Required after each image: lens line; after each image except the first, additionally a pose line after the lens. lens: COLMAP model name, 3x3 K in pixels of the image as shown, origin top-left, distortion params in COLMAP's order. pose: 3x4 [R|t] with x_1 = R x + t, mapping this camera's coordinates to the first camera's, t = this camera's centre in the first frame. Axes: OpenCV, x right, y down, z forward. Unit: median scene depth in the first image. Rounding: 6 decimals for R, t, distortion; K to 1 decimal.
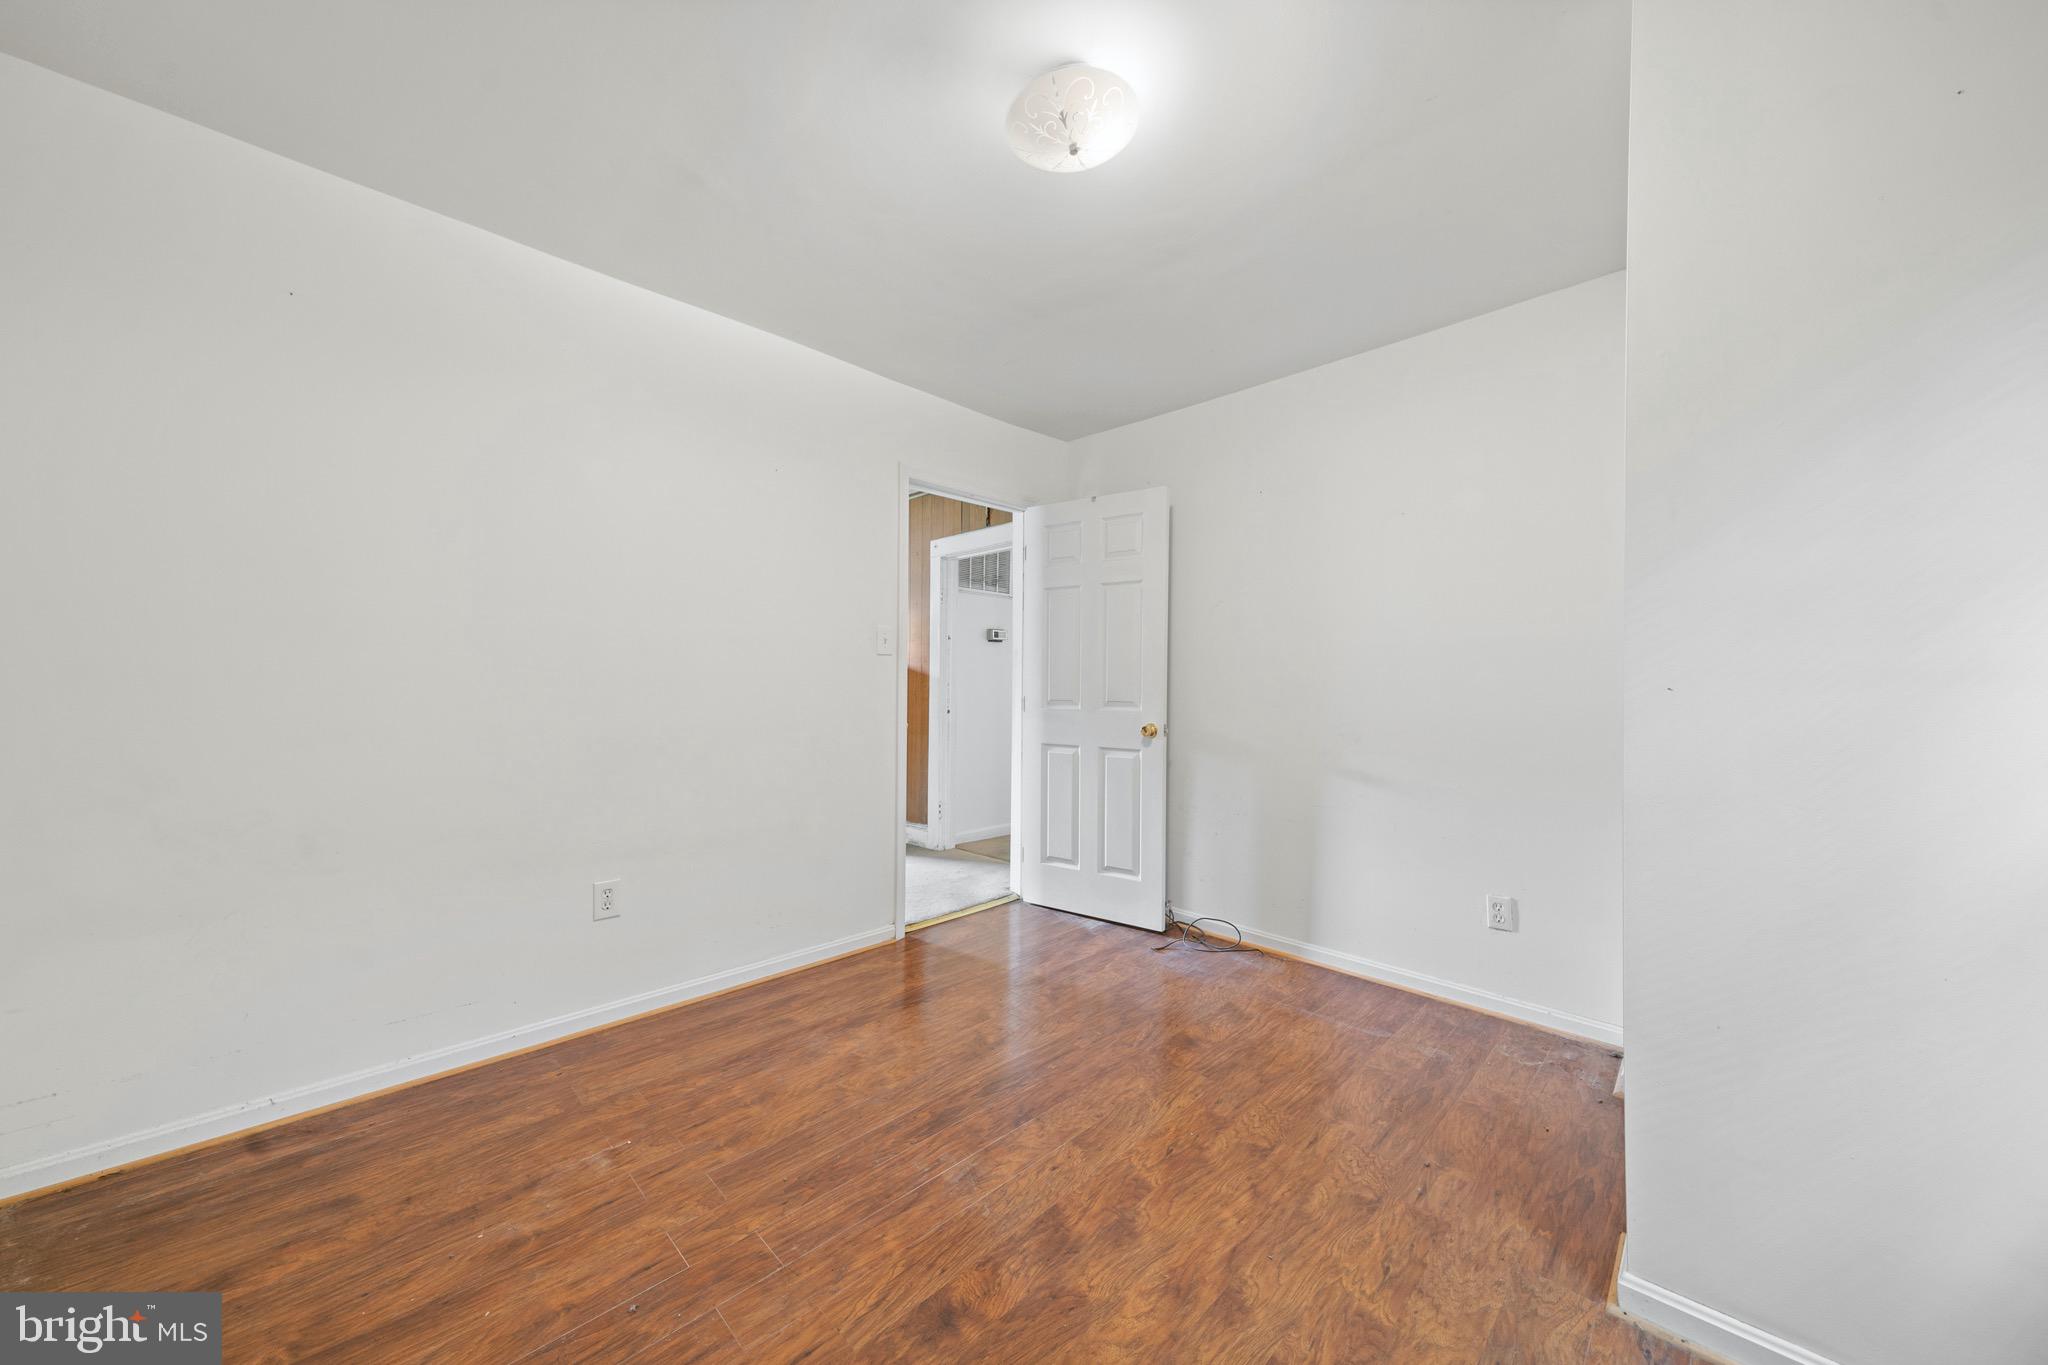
lens RADIAL K [[708.0, 0, 1031.2], [0, 708.0, 690.3], [0, 0, 1]] dist [0.014367, -0.002584]
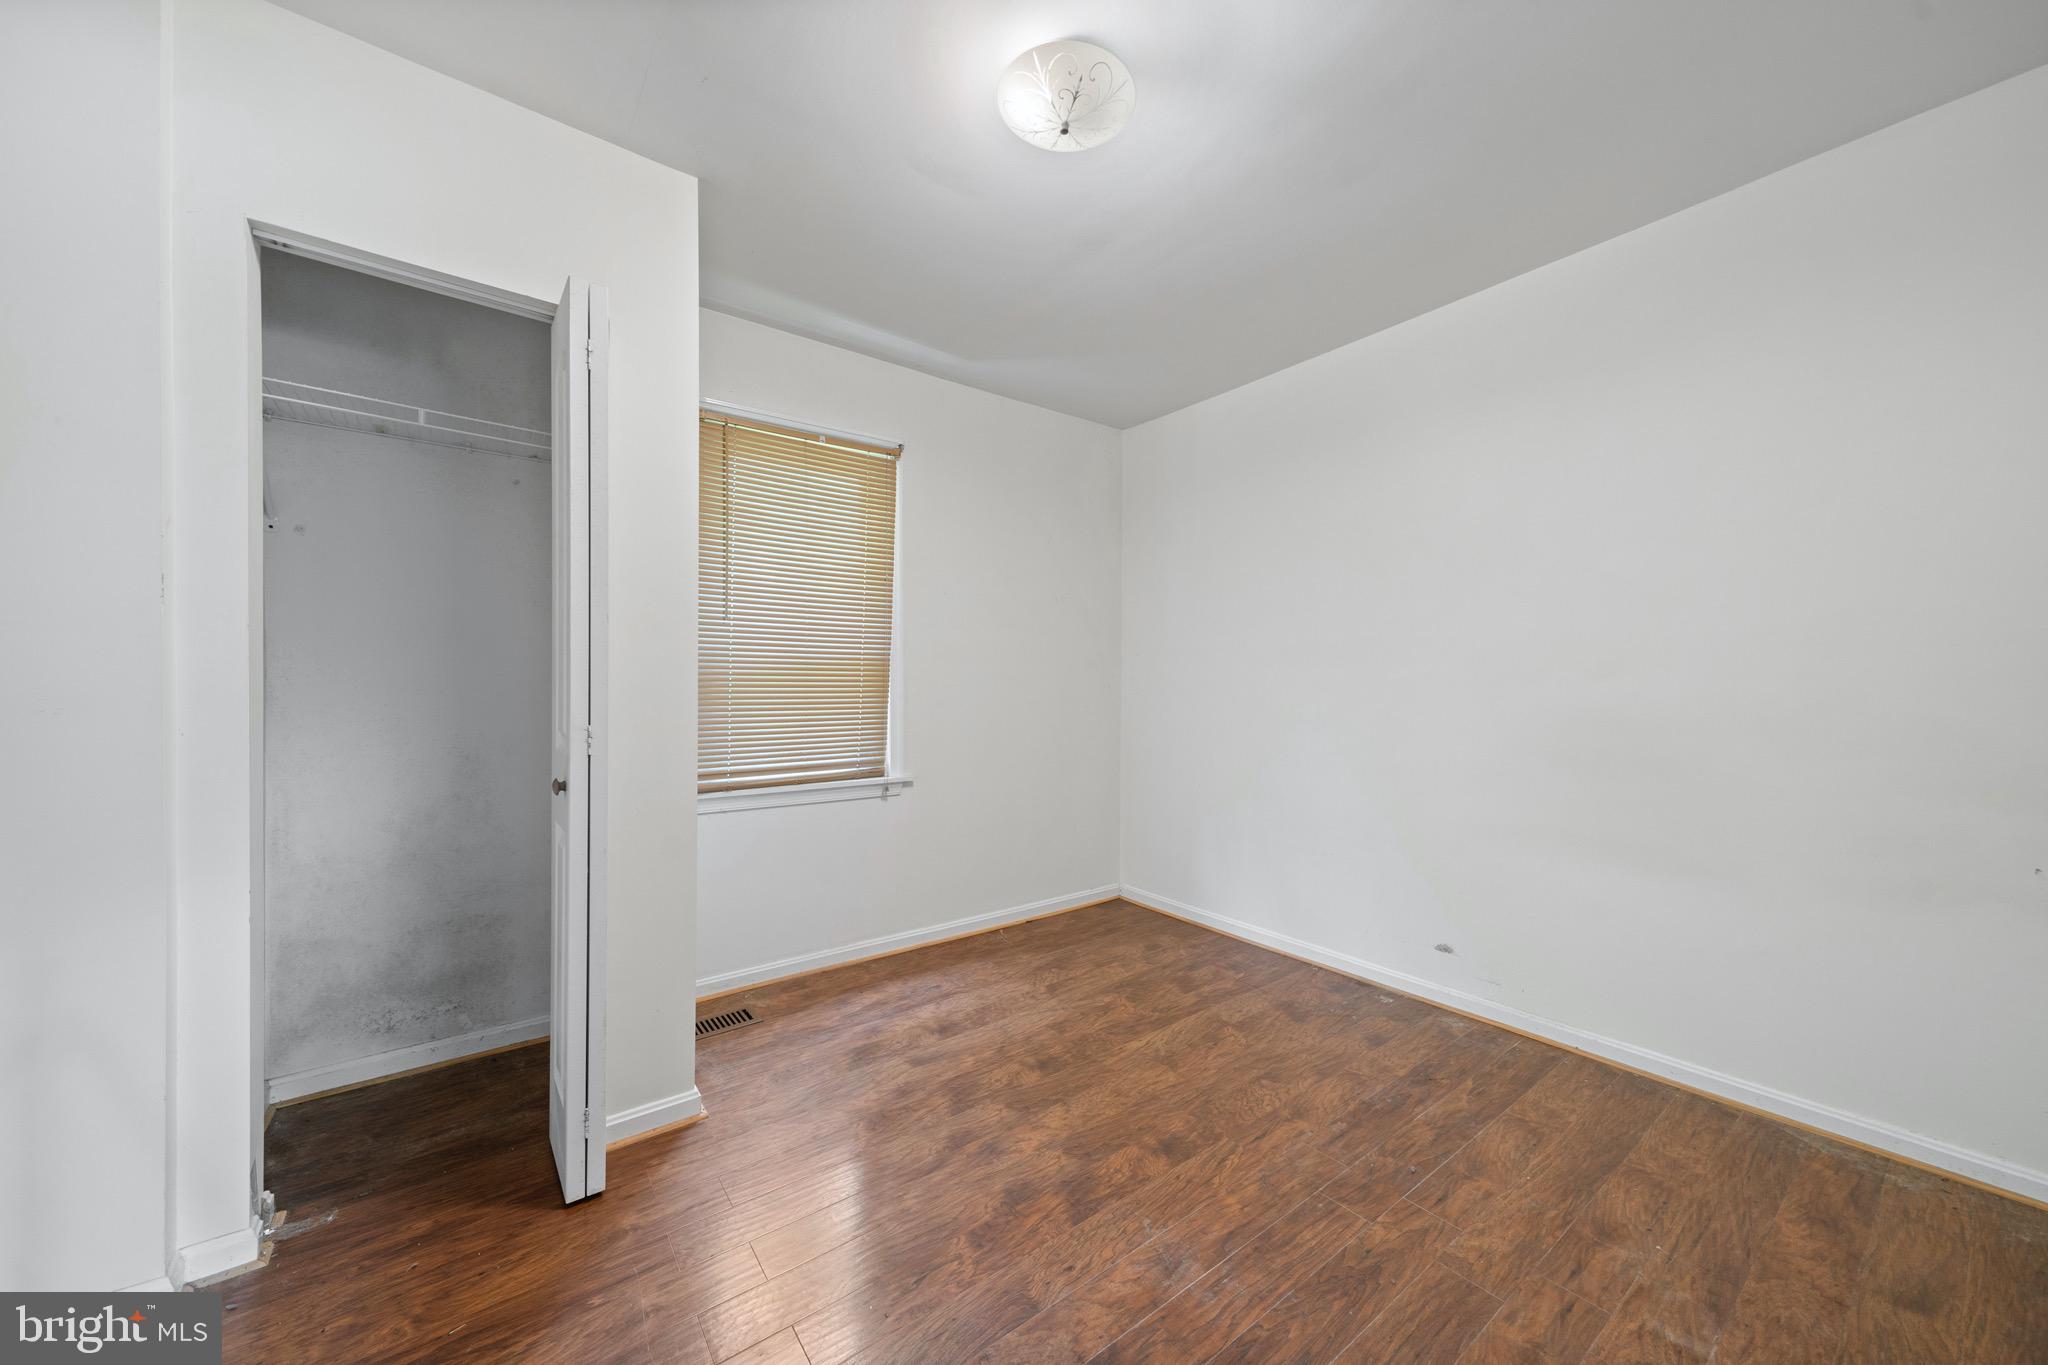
lens RADIAL K [[708.0, 0, 1019.8], [0, 708.0, 681.3], [0, 0, 1]] dist [0.014367, -0.002584]
pose [[-0.986076, -0.007153, 0.166143, -0.049865], [-0.007409, 0.999972, -0.000921, -0.019438], [-0.166131, -0.002140, -0.986101, 2.059506]]
